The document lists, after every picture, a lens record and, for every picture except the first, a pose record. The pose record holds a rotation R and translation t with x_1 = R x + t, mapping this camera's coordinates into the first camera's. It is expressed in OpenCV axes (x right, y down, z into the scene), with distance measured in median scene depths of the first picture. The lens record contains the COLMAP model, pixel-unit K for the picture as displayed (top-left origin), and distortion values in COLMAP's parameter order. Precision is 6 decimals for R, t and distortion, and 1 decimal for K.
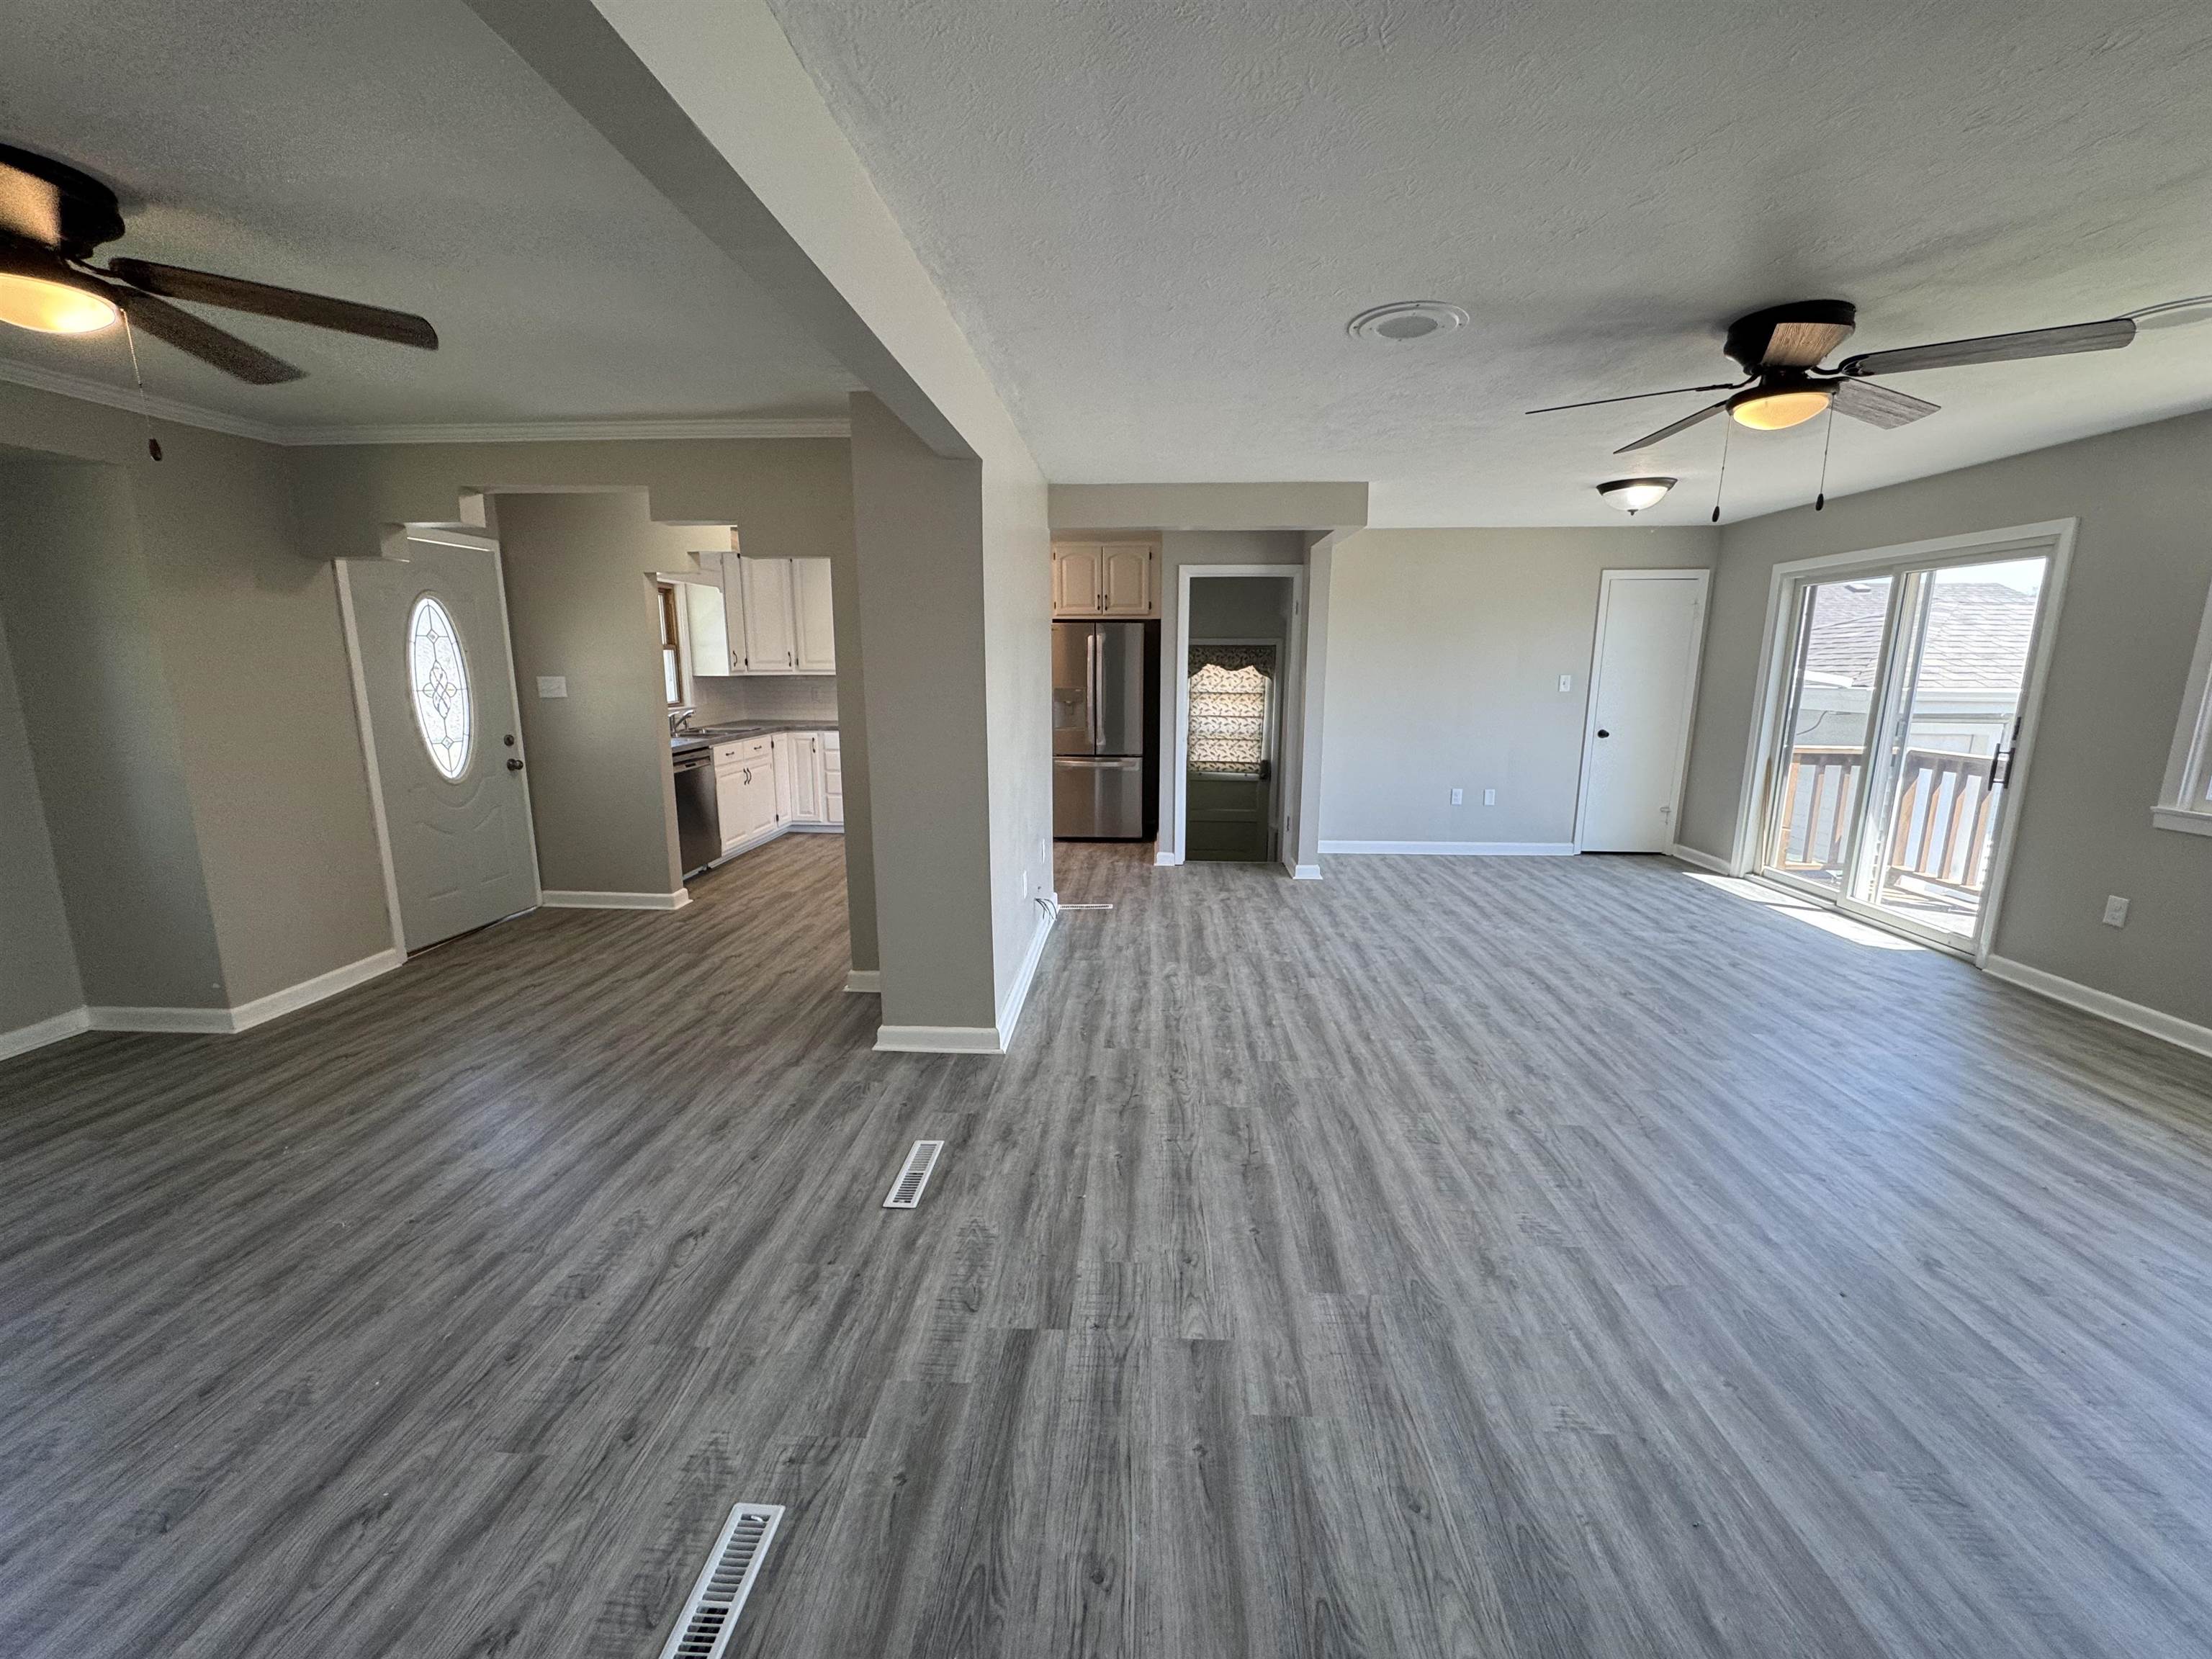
lens RADIAL K [[880.2, 0, 1107.2], [0, 880.2, 830.7], [0, 0, 1]] dist [-0.002040, -0.000067]
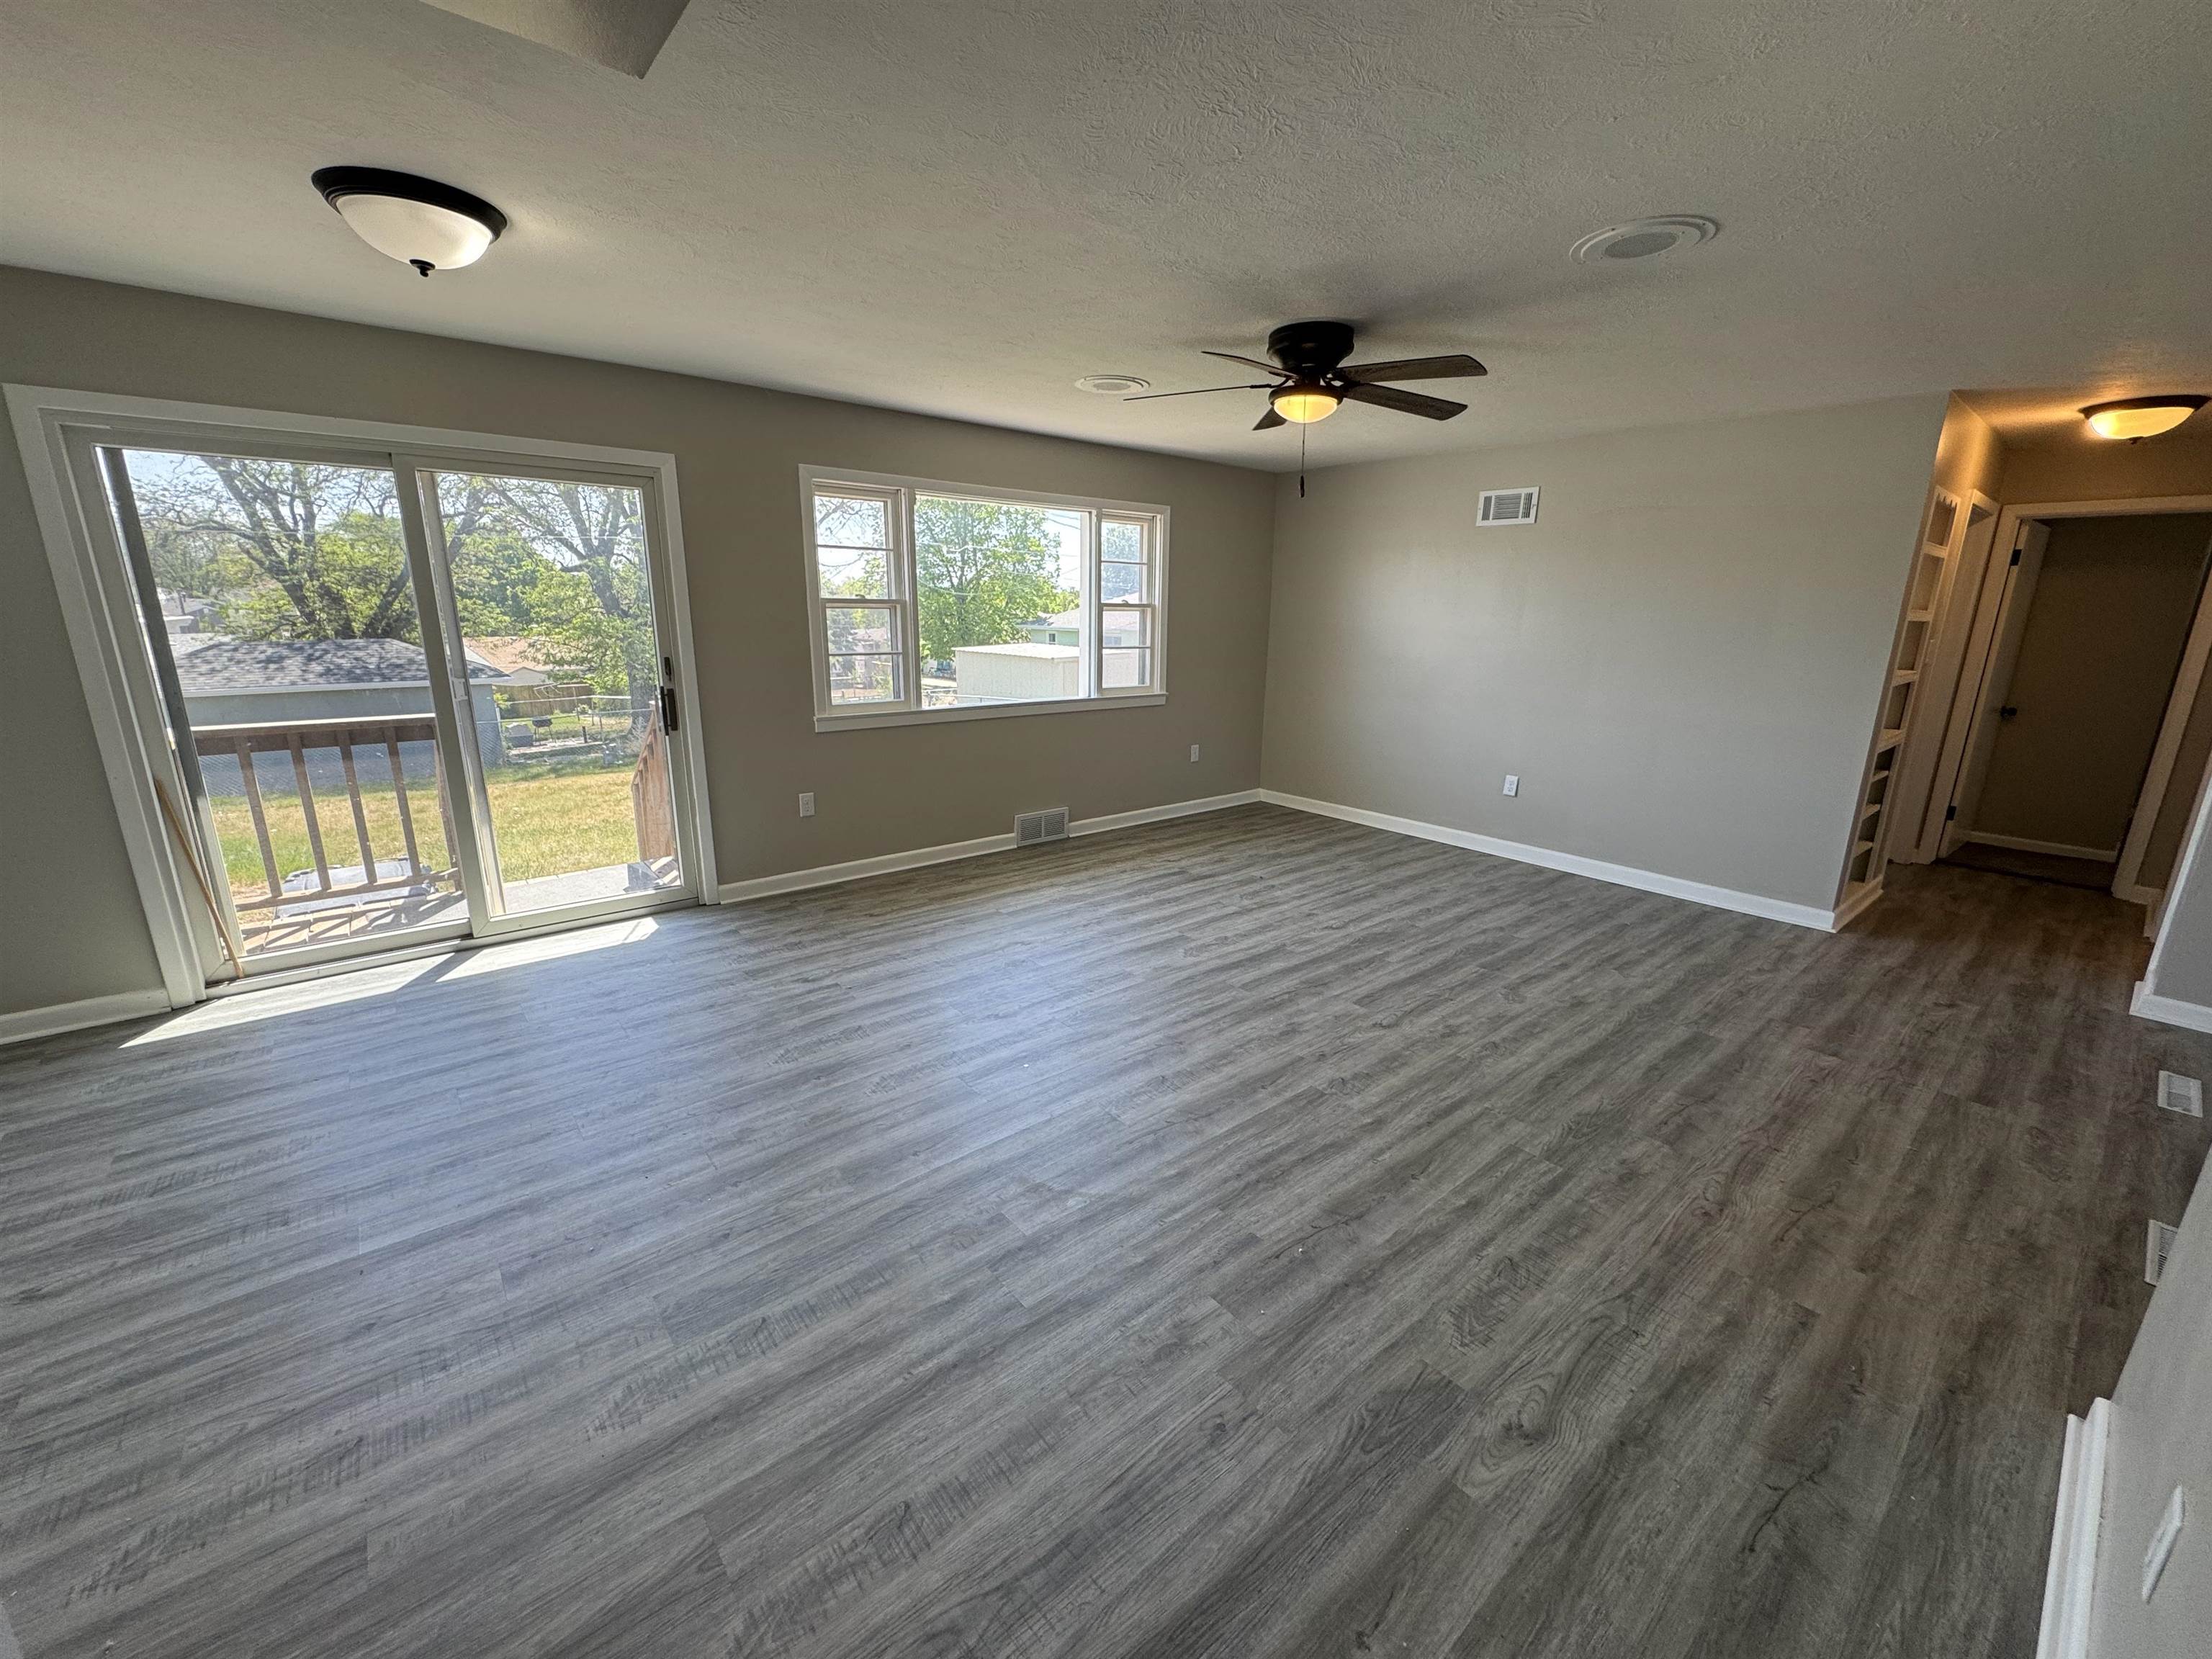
lens RADIAL K [[880.2, 0, 1105.9], [0, 880.2, 826.8], [0, 0, 1]] dist [-0.002040, -0.000067]
pose [[-0.677046, -0.192957, 0.710194, -0.031221], [0.124055, 0.921284, 0.368573, -0.289653], [-0.725409, 0.337644, -0.599815, 1.465138]]
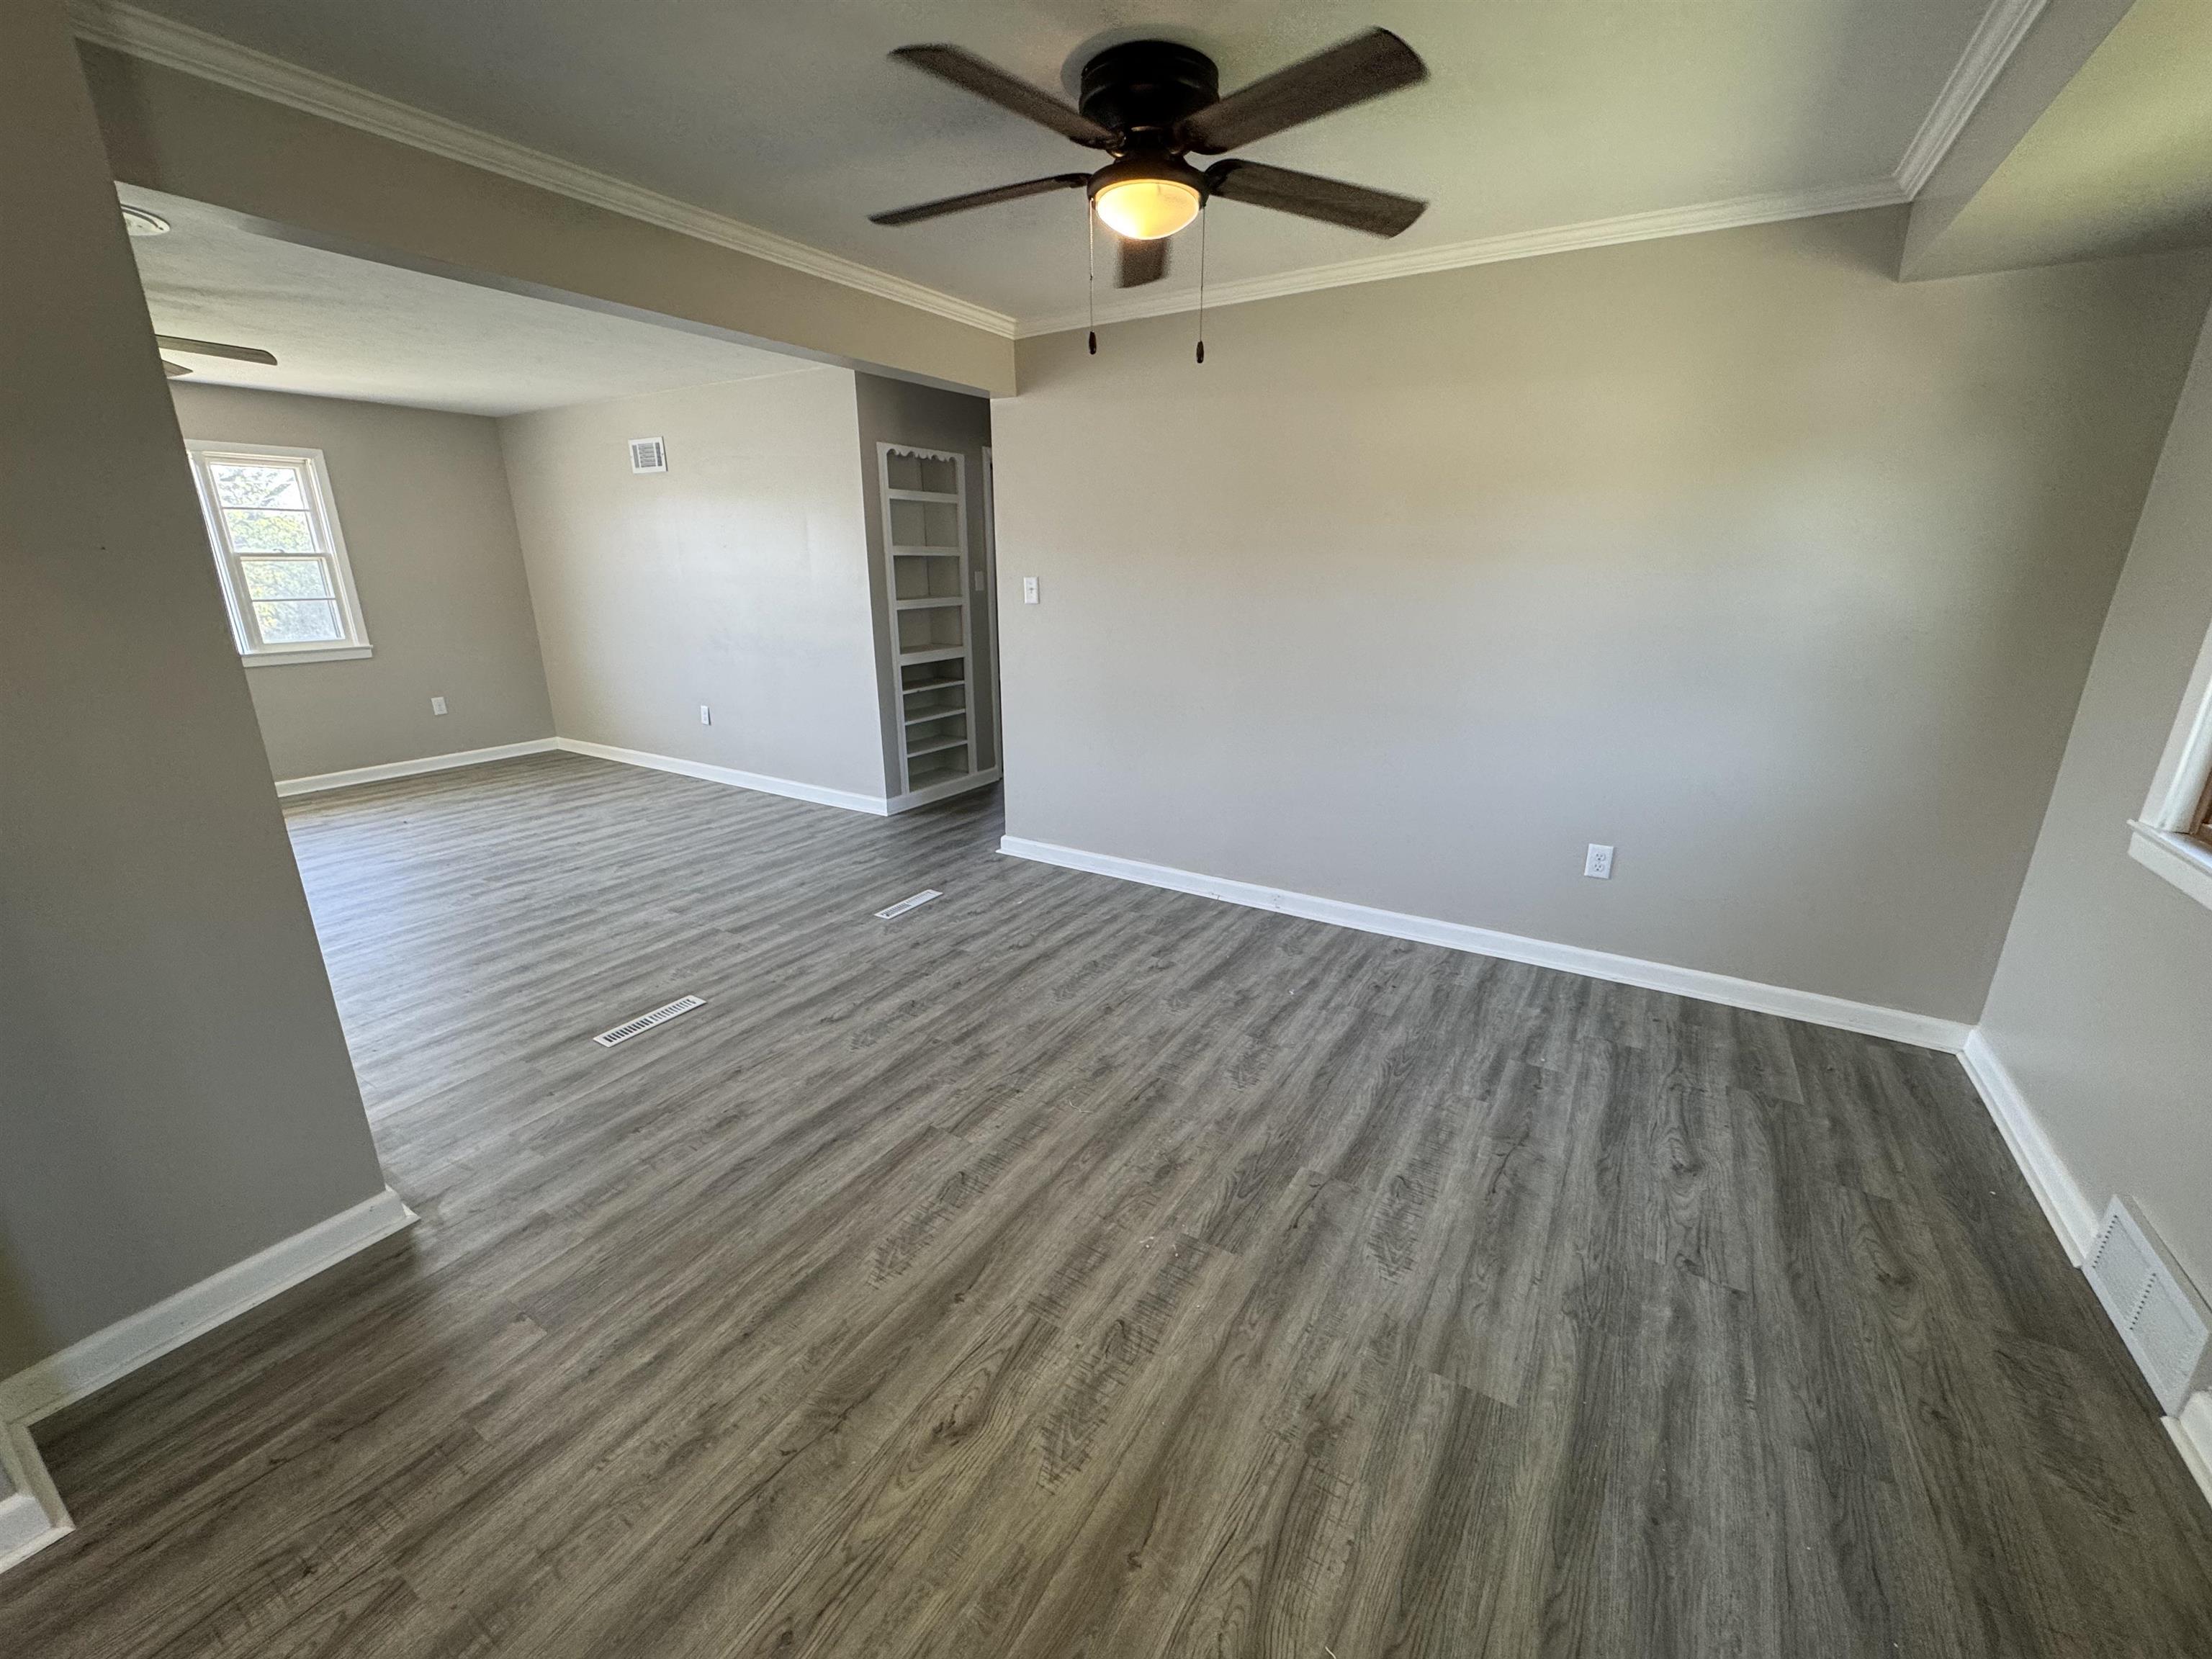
lens RADIAL K [[880.2, 0, 1101.3], [0, 880.2, 828.0], [0, 0, 1]] dist [-0.002040, -0.000067]
pose [[-0.874687, -0.143611, 0.462924, -0.849135], [0.091328, 0.889155, 0.448400, -0.199121], [-0.476006, 0.434487, -0.764617, 1.041283]]
